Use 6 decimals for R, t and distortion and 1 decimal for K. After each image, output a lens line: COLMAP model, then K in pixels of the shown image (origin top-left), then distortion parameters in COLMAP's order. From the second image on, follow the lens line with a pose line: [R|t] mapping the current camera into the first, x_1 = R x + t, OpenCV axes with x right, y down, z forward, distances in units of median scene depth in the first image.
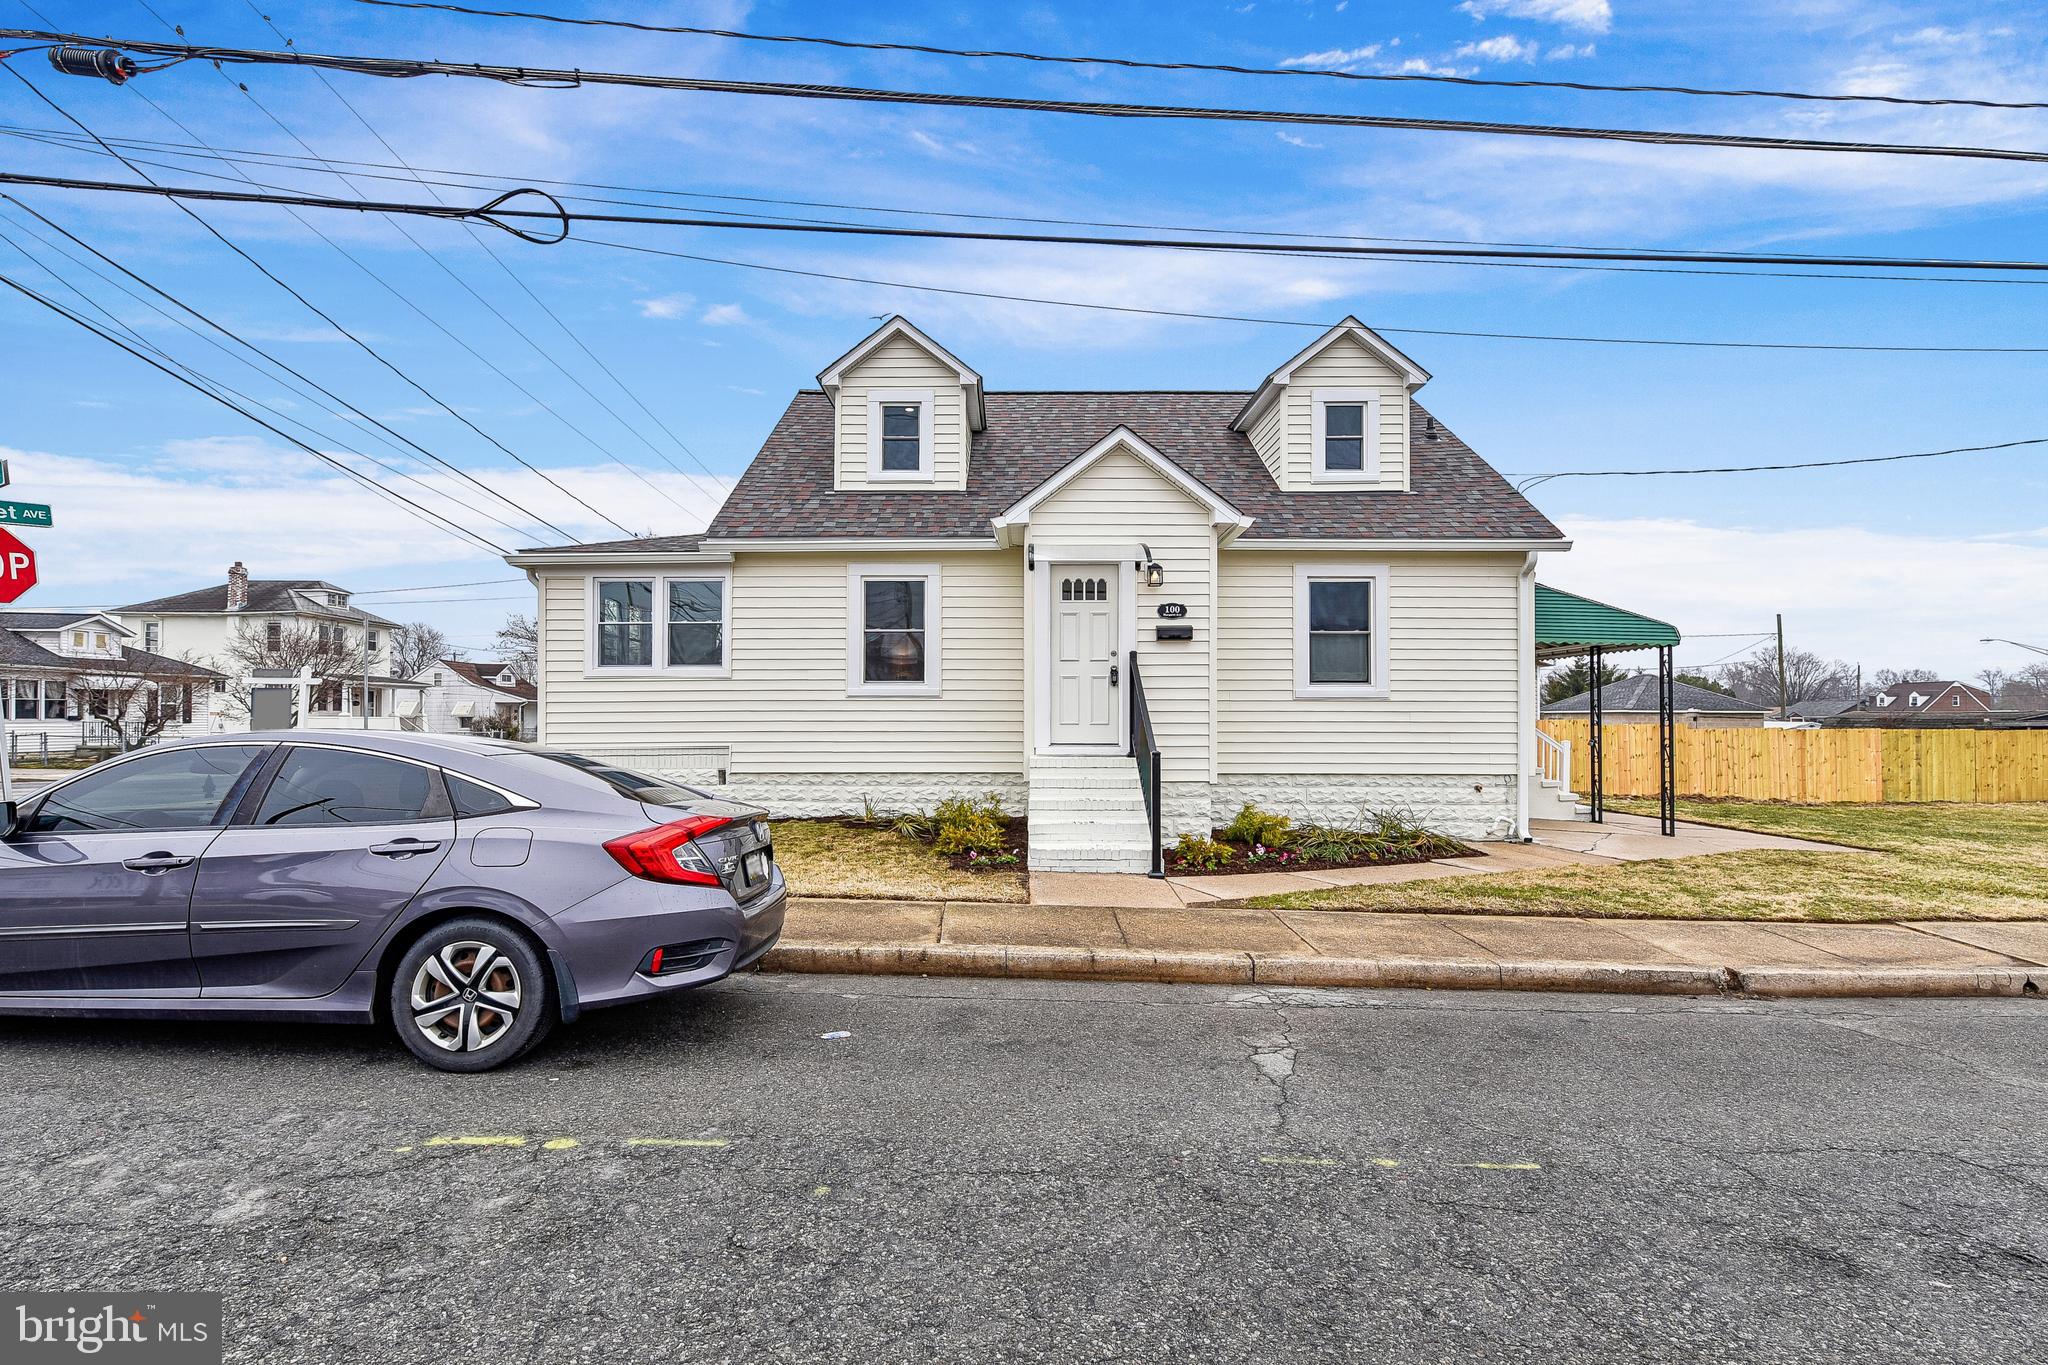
lens RADIAL K [[904.0, 0, 1026.7], [0, 904.0, 700.5], [0, 0, 1]] dist [-0.001409, -0.011831]
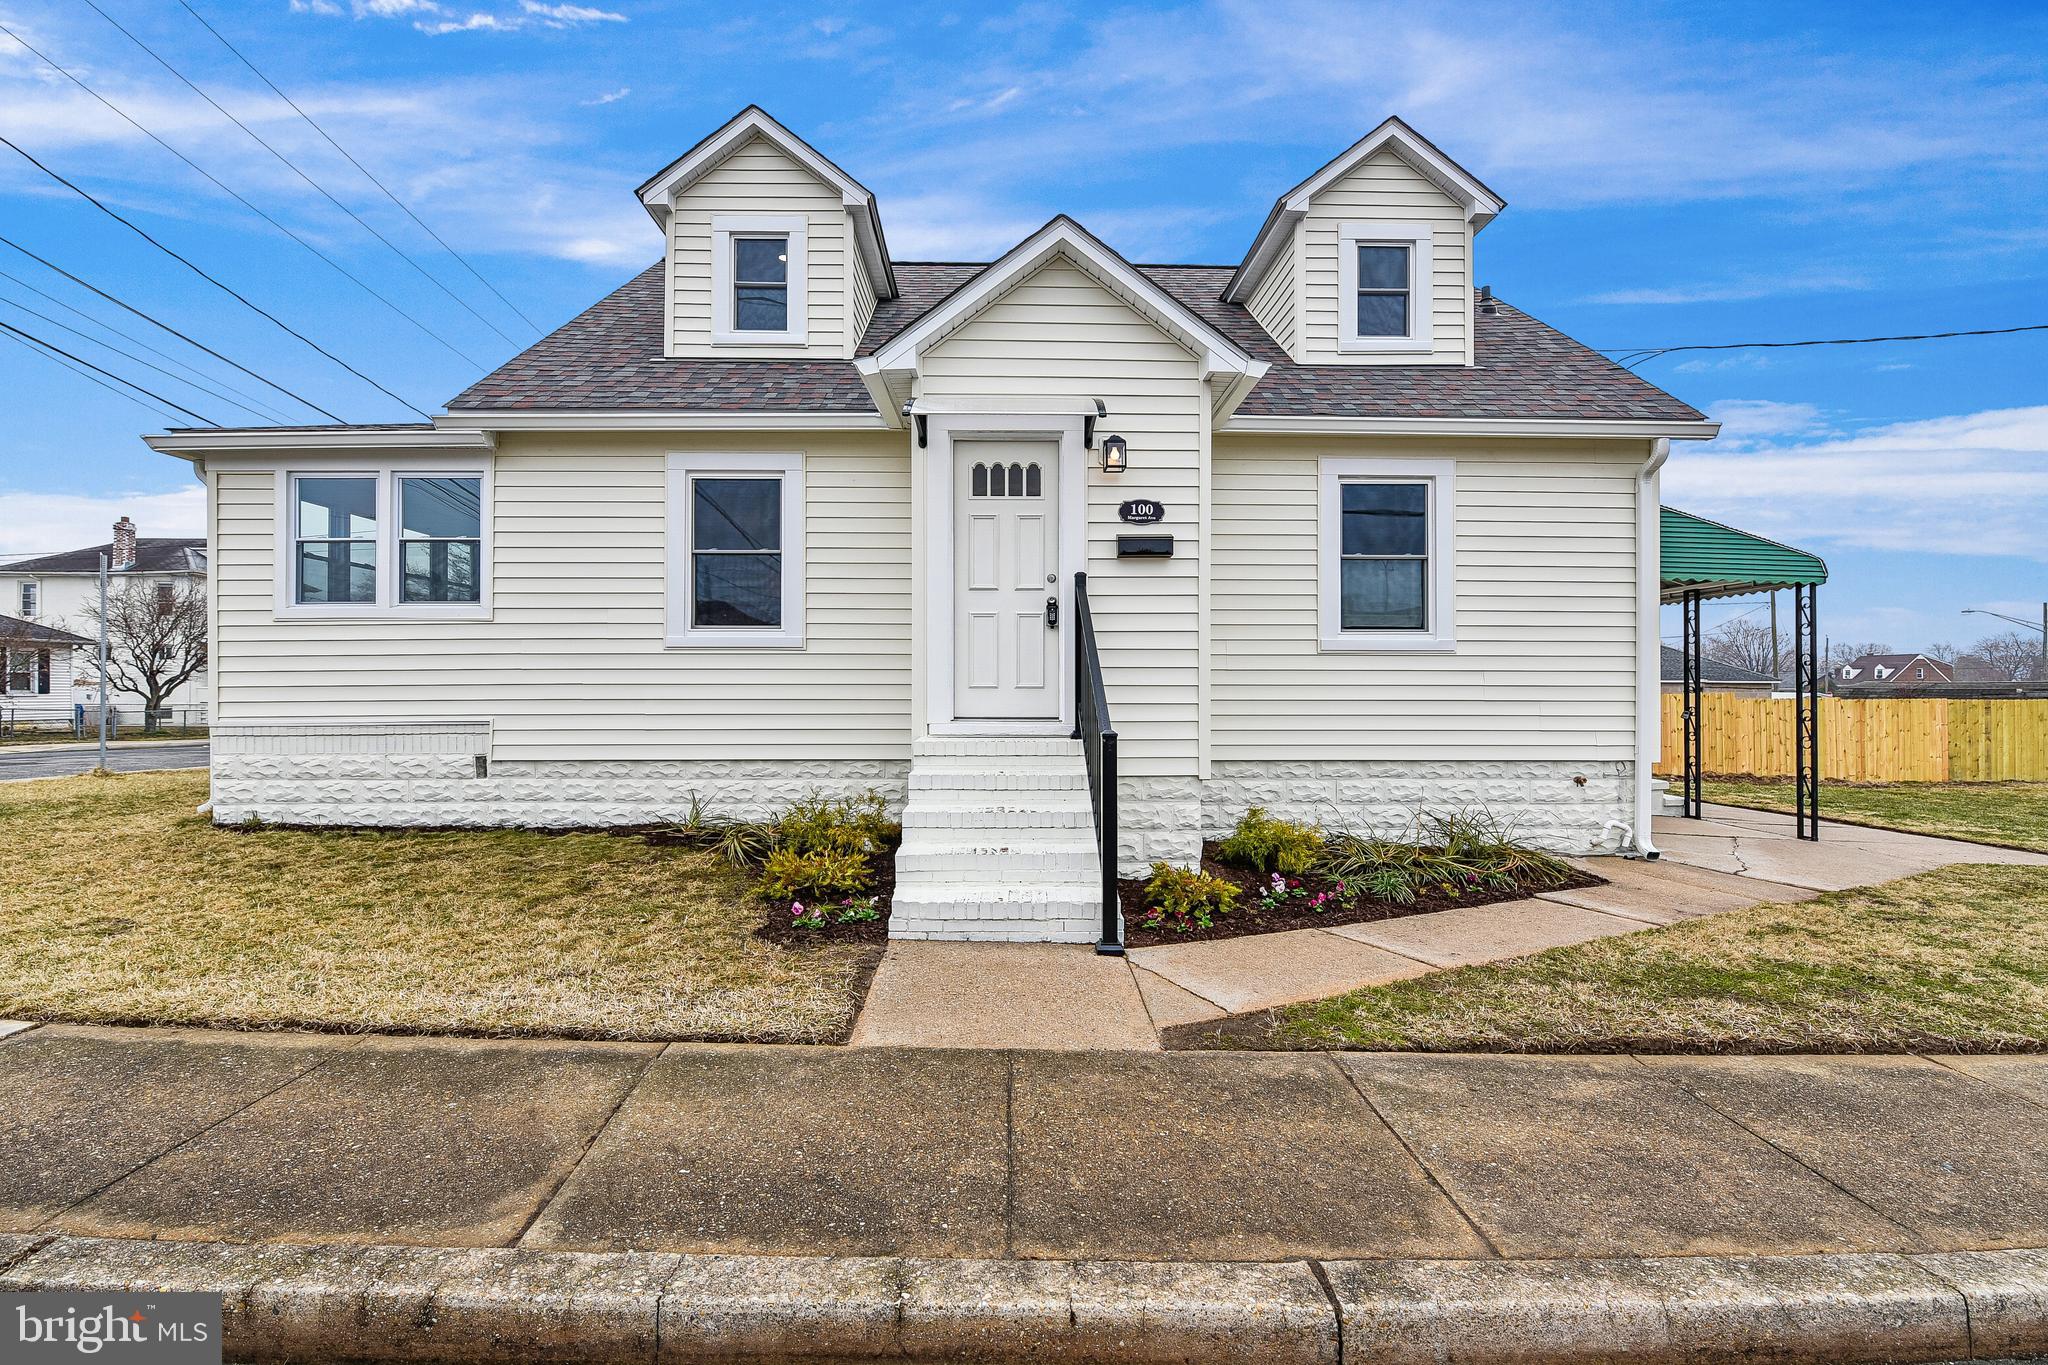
lens RADIAL K [[889.8, 0, 1024.0], [0, 889.8, 682.5], [0, 0, 1]] dist [-0.000468, -0.010000]
pose [[0.999847, -0.000127, 0.017504, 0.058840], [-0.000054, 0.999947, 0.010299, 0.014487], [-0.017504, -0.010299, 0.999794, 0.325890]]
